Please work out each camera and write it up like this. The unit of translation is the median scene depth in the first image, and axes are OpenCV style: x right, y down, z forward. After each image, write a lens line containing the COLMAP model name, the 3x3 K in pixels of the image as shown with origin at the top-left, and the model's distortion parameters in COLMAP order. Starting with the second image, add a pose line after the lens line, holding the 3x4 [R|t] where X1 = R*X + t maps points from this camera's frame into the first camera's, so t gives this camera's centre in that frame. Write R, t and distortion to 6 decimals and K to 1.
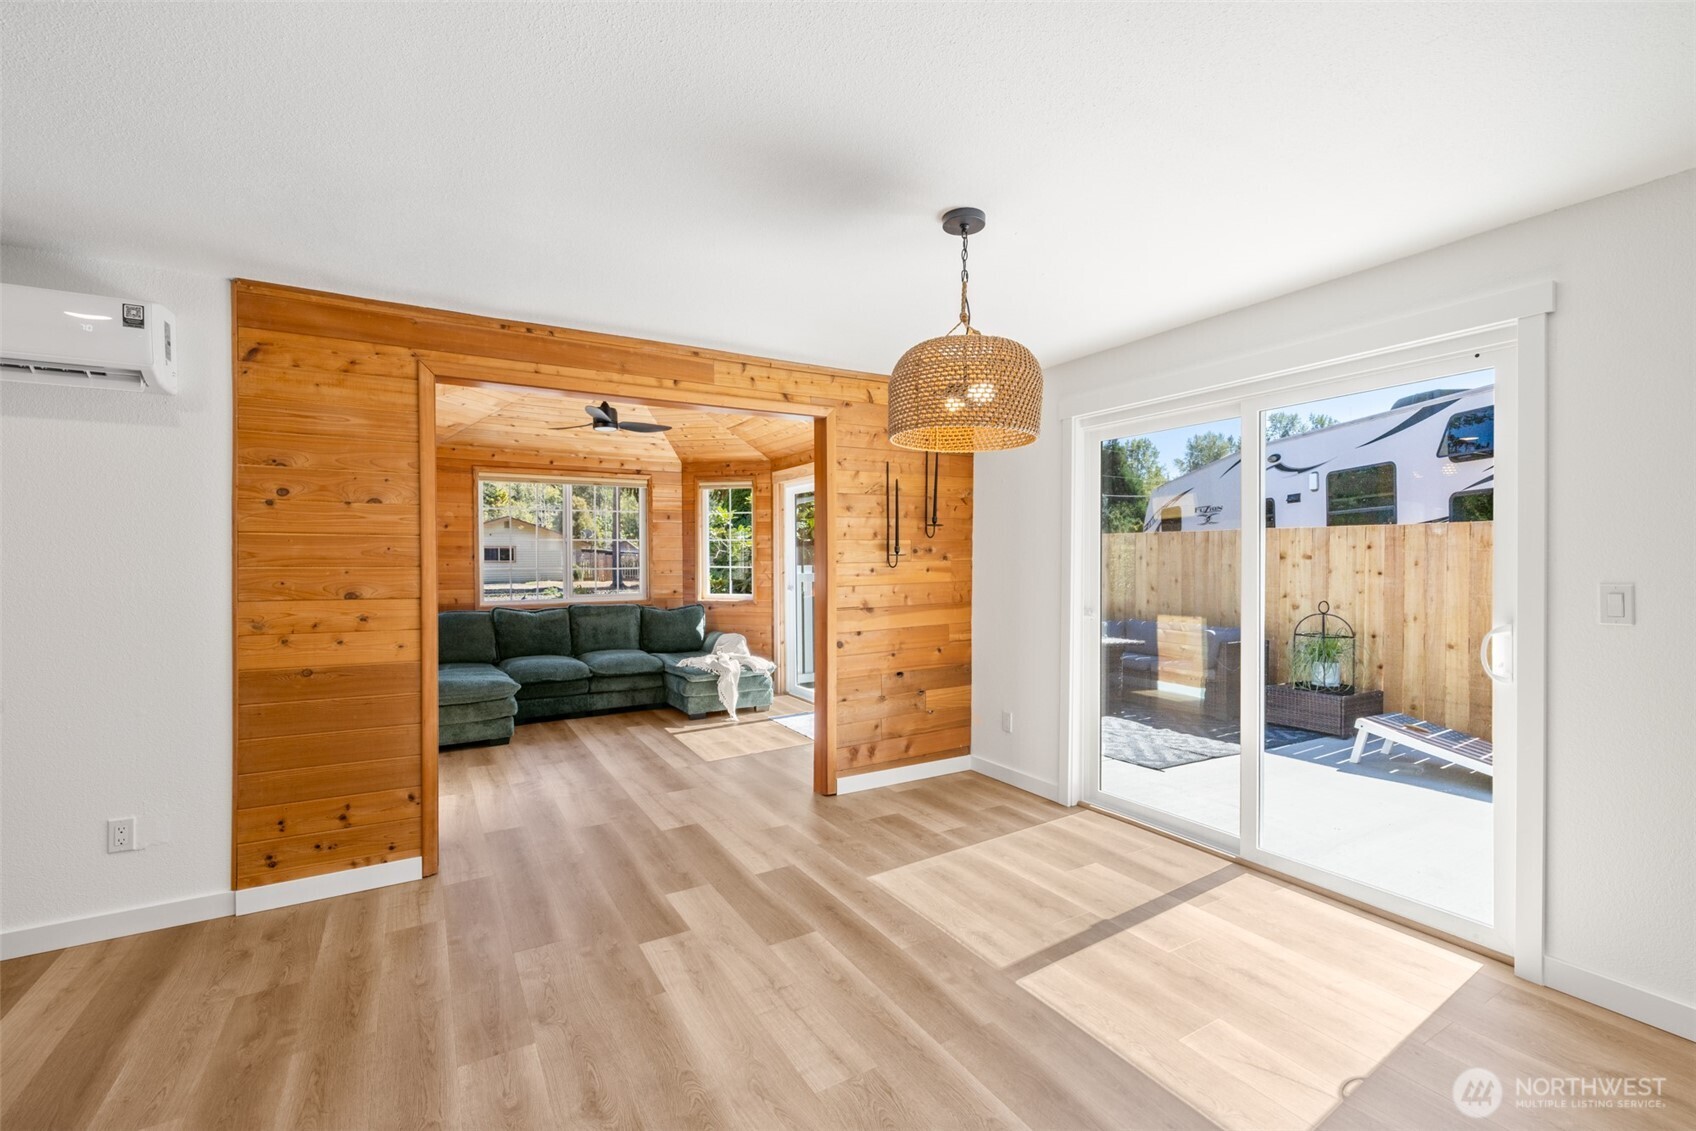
lens RADIAL K [[719.7, 0, 849.3], [0, 719.7, 569.4], [0, 0, 1]] dist [0.000623, 0.000978]
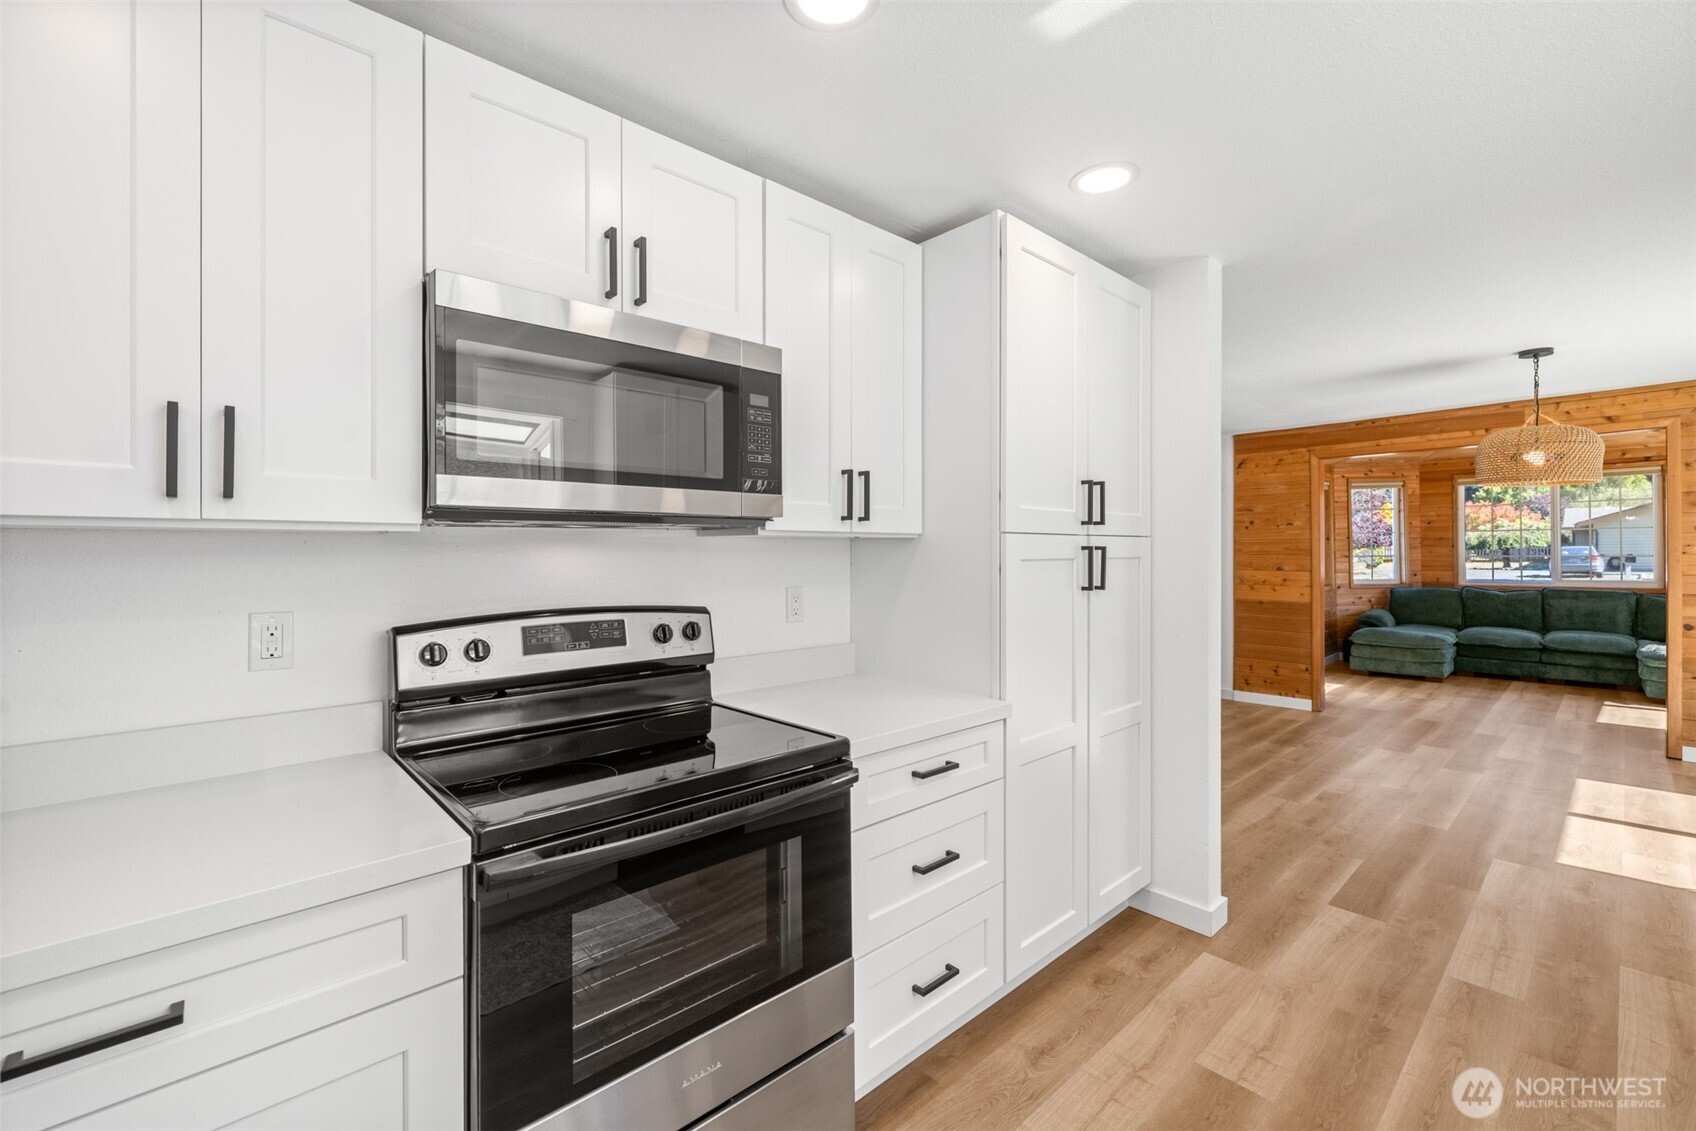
lens RADIAL K [[719.7, 0, 835.1], [0, 719.7, 549.1], [0, 0, 1]] dist [0.000623, 0.000978]
pose [[0.188449, 0.000830, -0.982083, 0.549968], [-0.003060, 0.999995, 0.000257, -0.008887], [0.982078, 0.002957, 0.188450, -0.332947]]
